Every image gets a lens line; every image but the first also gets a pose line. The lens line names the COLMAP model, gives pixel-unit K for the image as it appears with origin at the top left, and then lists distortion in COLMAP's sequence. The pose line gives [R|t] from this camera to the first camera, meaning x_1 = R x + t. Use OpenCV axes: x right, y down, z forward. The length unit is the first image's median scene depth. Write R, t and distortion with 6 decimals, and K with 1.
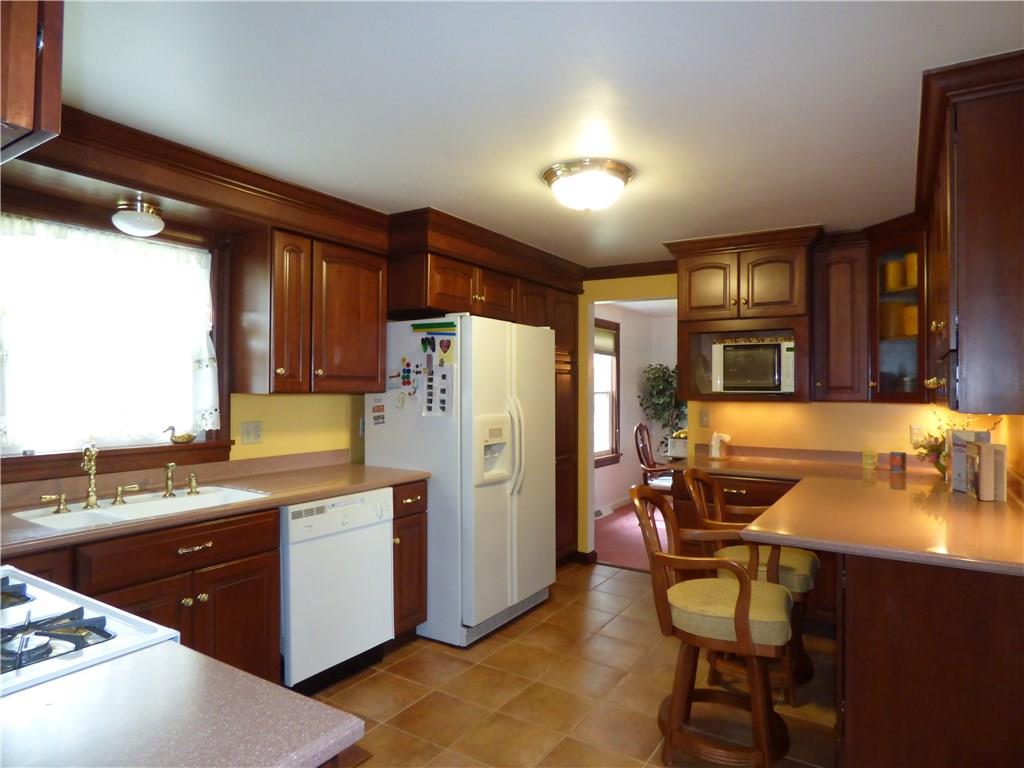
lens RADIAL K [[614.8, 0, 517.0], [0, 614.8, 381.1], [0, 0, 1]] dist [-0.018076, 0.002570]
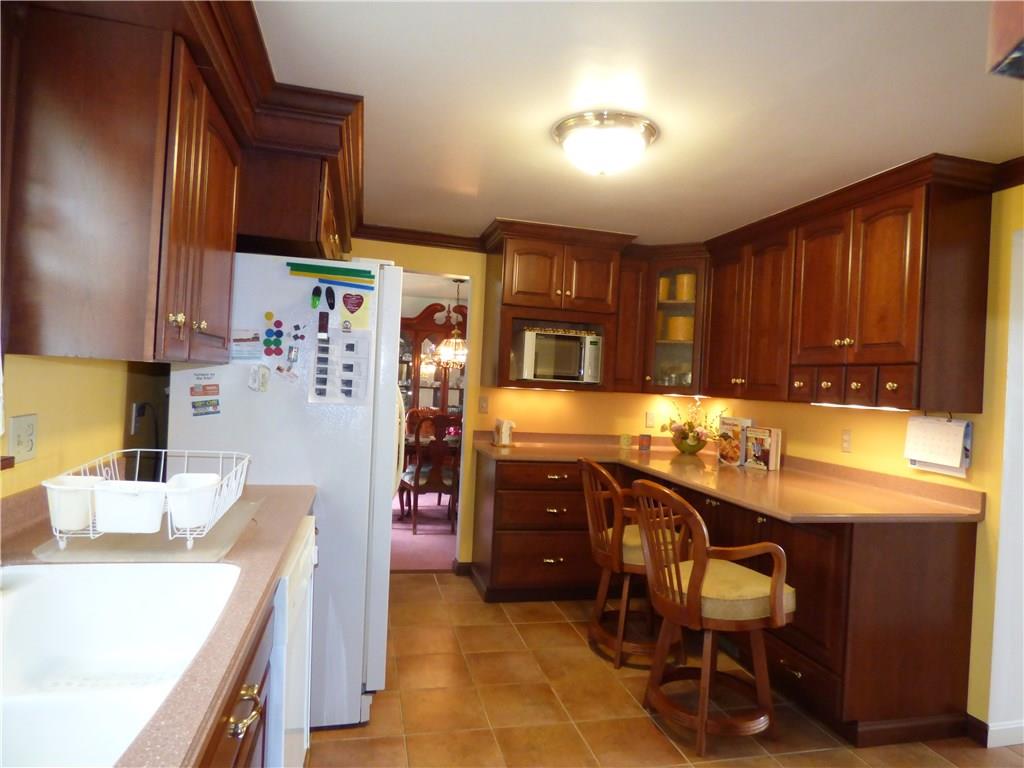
lens RADIAL K [[614.8, 0, 509.5], [0, 614.8, 380.1], [0, 0, 1]] dist [-0.018076, 0.002570]
pose [[0.696689, 0.032557, 0.716634, -0.480917], [-0.057199, 0.998310, 0.010253, 0.012400], [-0.715089, -0.048134, 0.697374, 0.378984]]
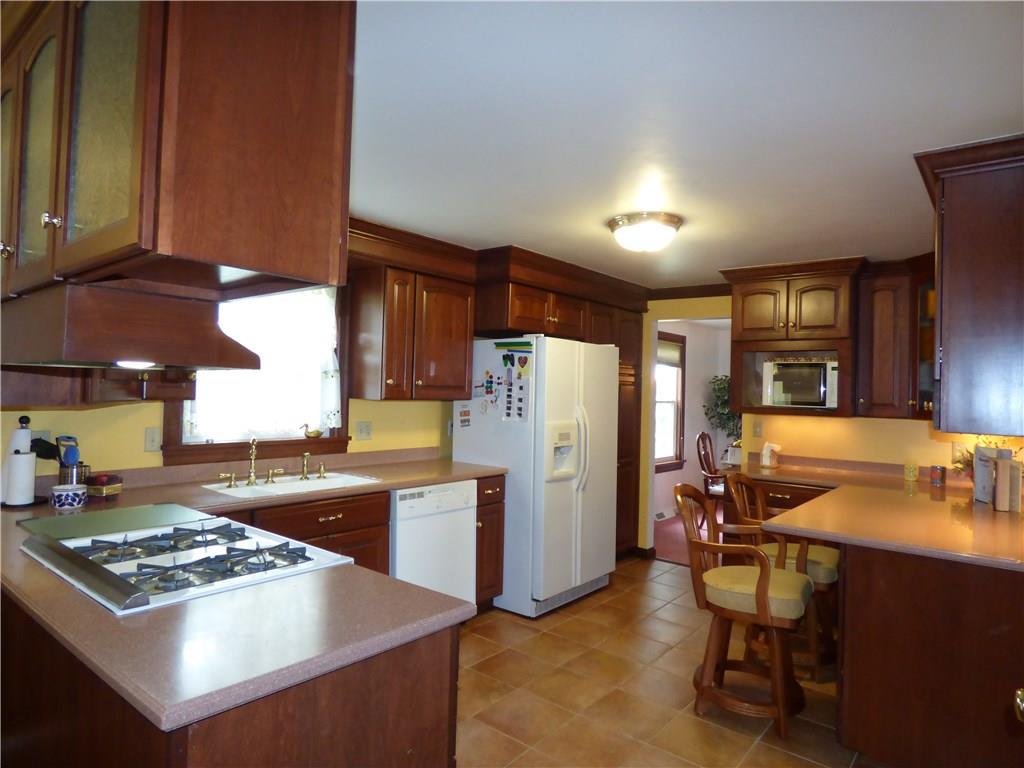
lens RADIAL K [[614.8, 0, 516.9], [0, 614.8, 383.7], [0, 0, 1]] dist [-0.018076, 0.002570]
pose [[0.992762, 0.020111, -0.118398, 0.012417], [-0.020350, 0.999793, -0.000806, -0.013854], [0.118358, 0.003209, 0.992966, -0.168981]]
